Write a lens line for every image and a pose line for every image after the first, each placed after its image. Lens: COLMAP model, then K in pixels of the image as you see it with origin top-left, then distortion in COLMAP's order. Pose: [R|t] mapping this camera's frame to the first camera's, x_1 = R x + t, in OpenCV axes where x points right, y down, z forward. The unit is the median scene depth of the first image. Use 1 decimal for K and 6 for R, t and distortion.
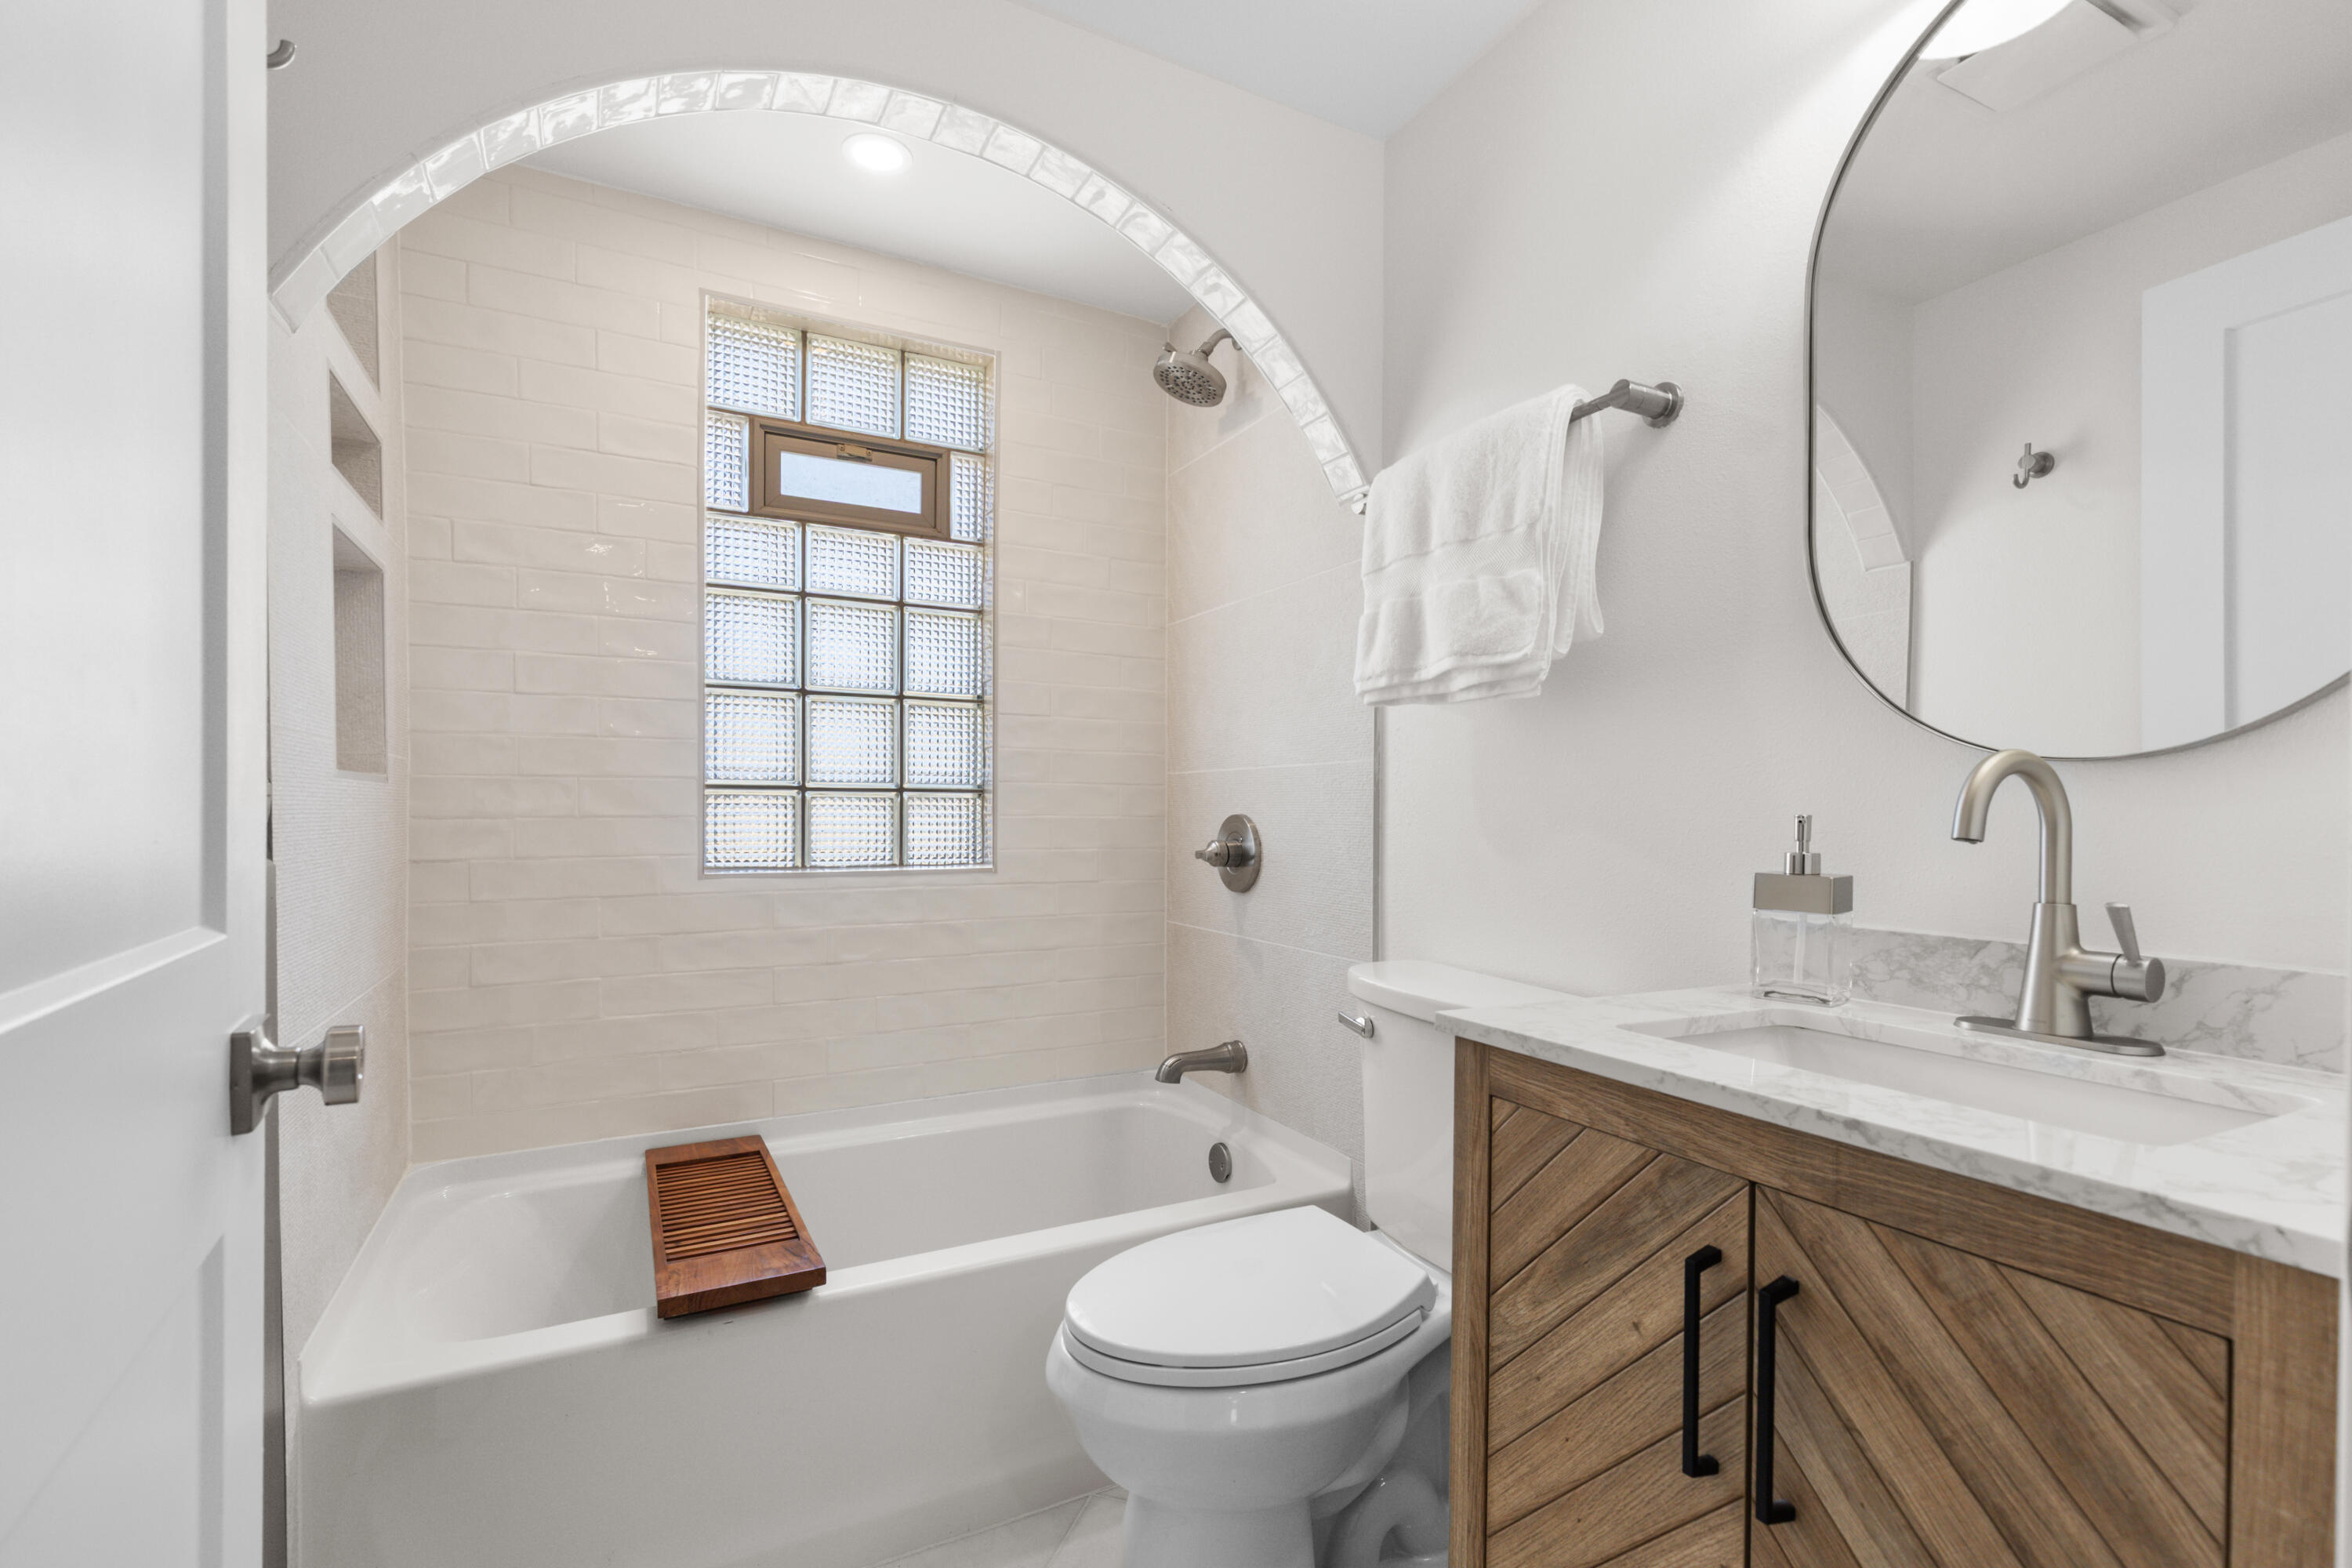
lens RADIAL K [[1063.3, 0, 1193.0], [0, 1063.3, 807.3], [0, 0, 1]] dist [0.008466, -0.002447]
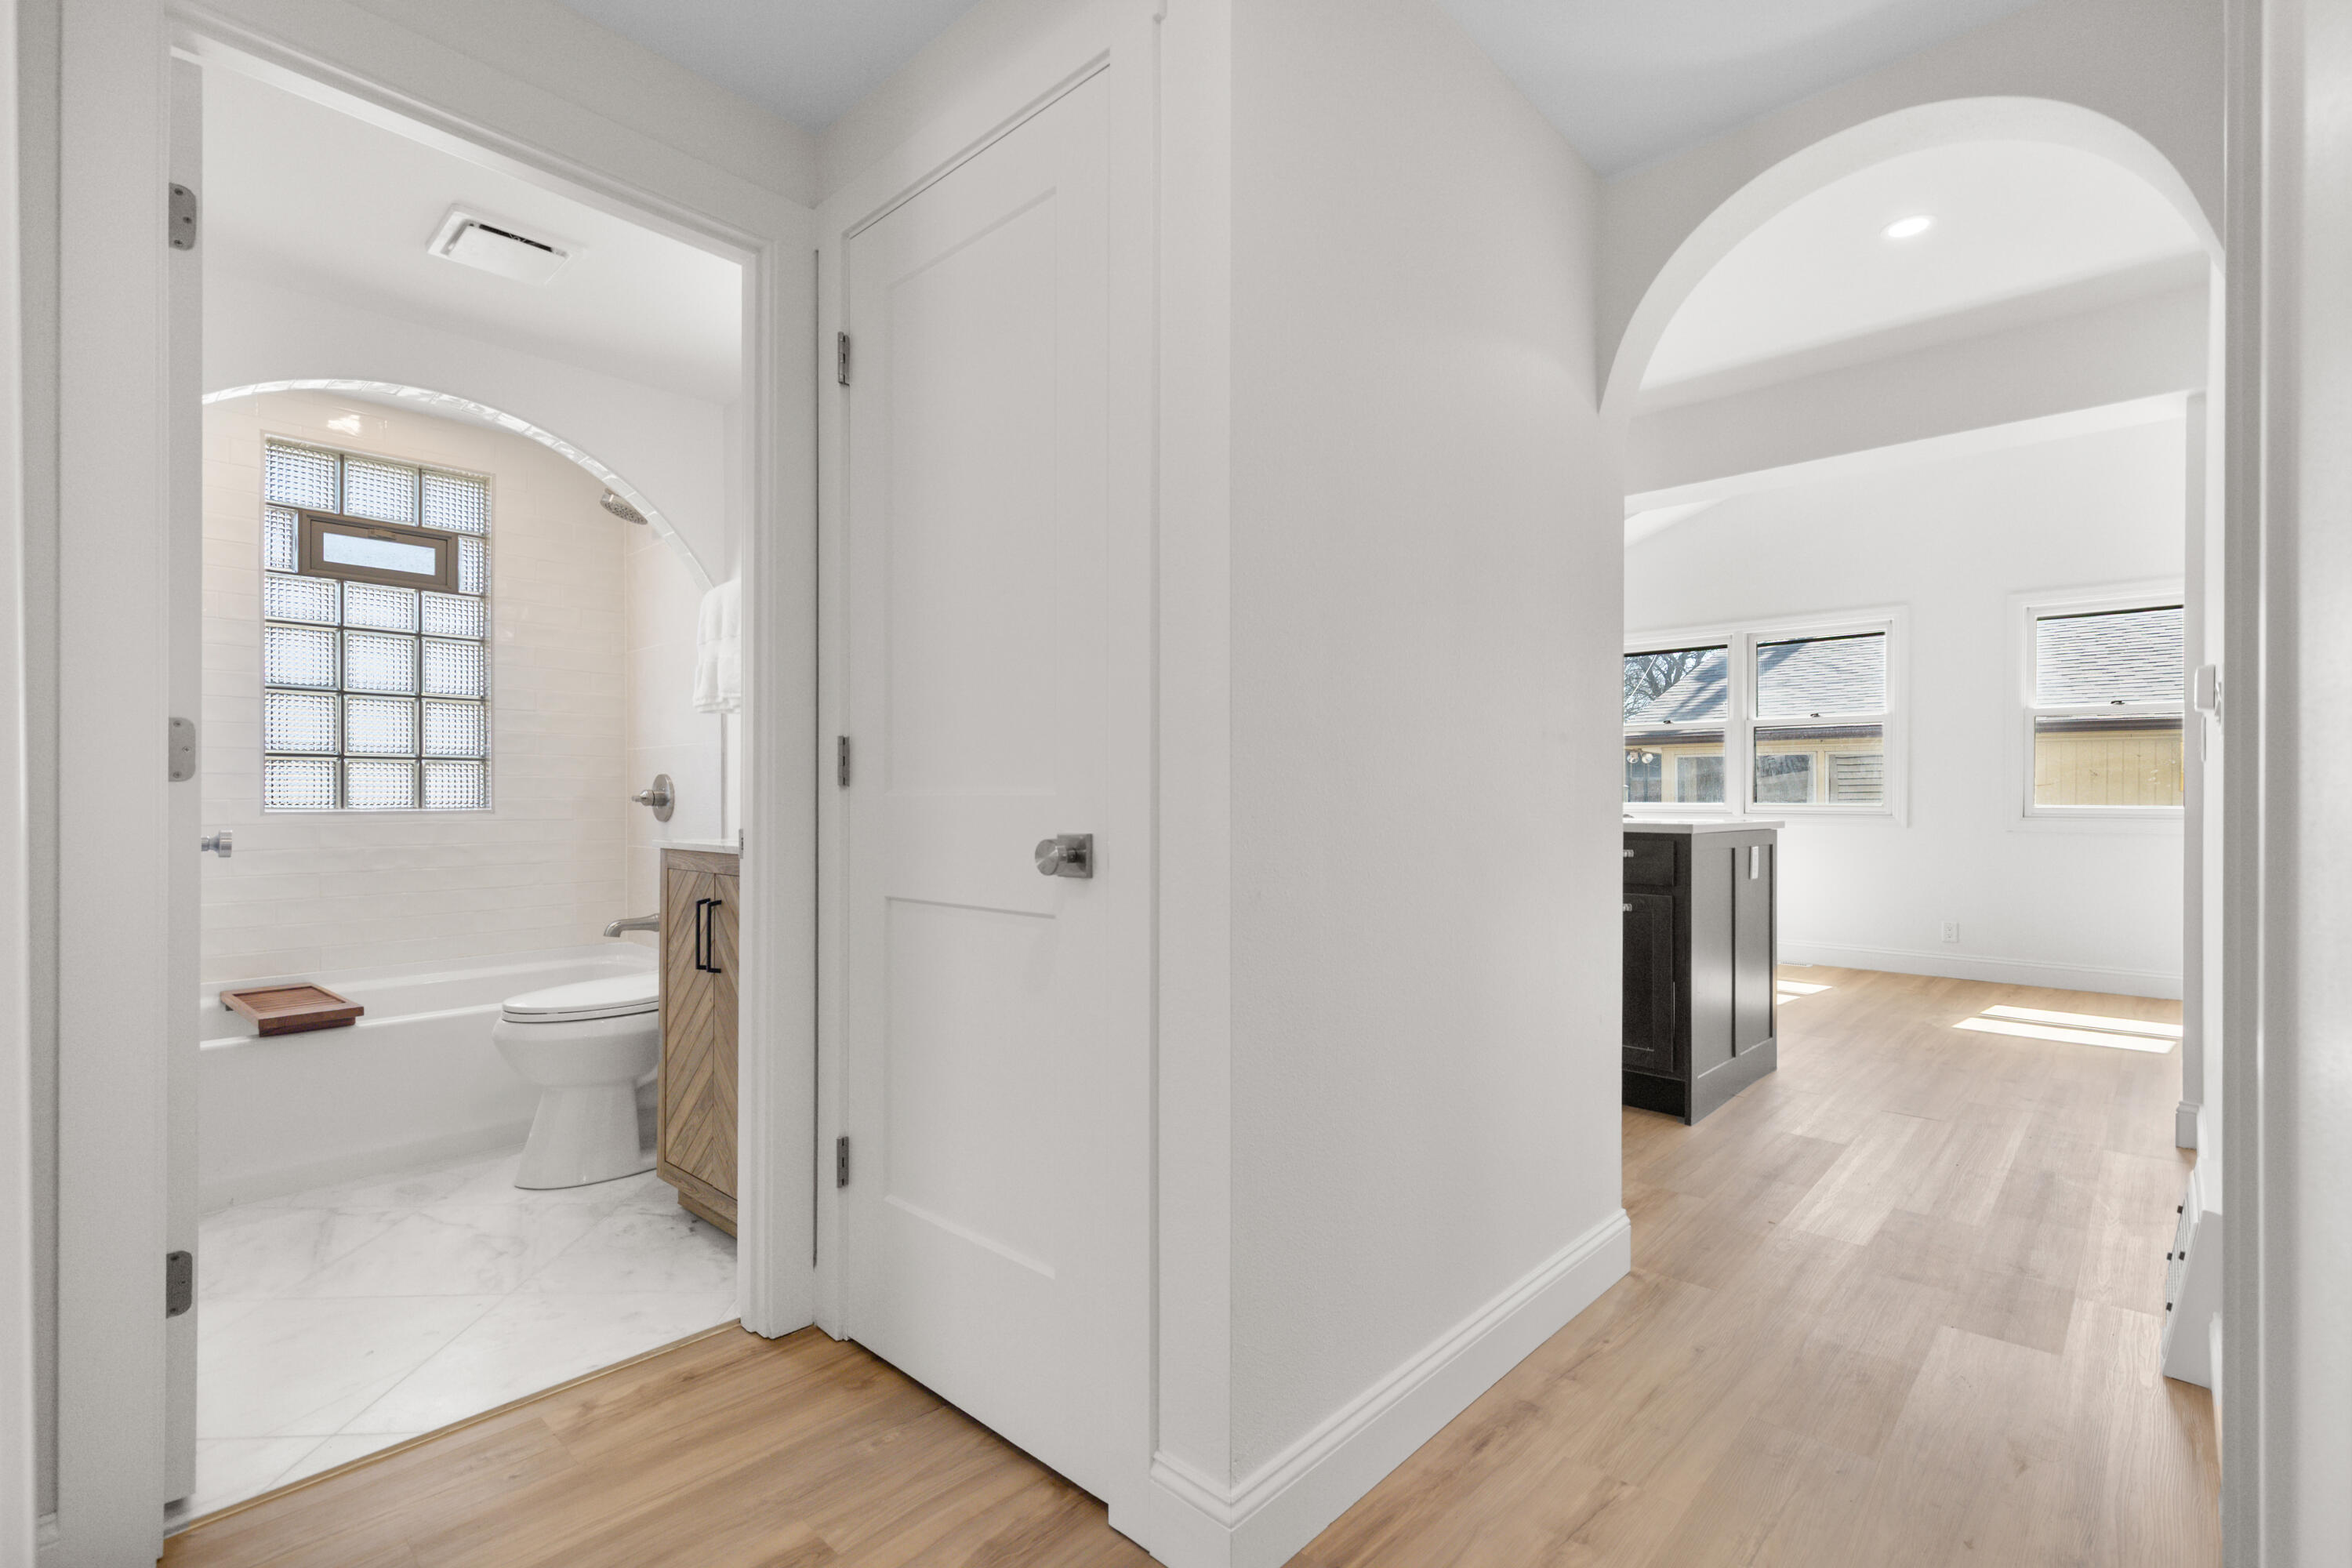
lens RADIAL K [[1063.3, 0, 1182.3], [0, 1063.3, 791.6], [0, 0, 1]] dist [0.008466, -0.002447]
pose [[0.946377, -0.004361, 0.323034, 0.264870], [0.004436, 0.999990, 0.000505, 0.035477], [-0.323033, 0.000955, 0.946387, -0.797381]]
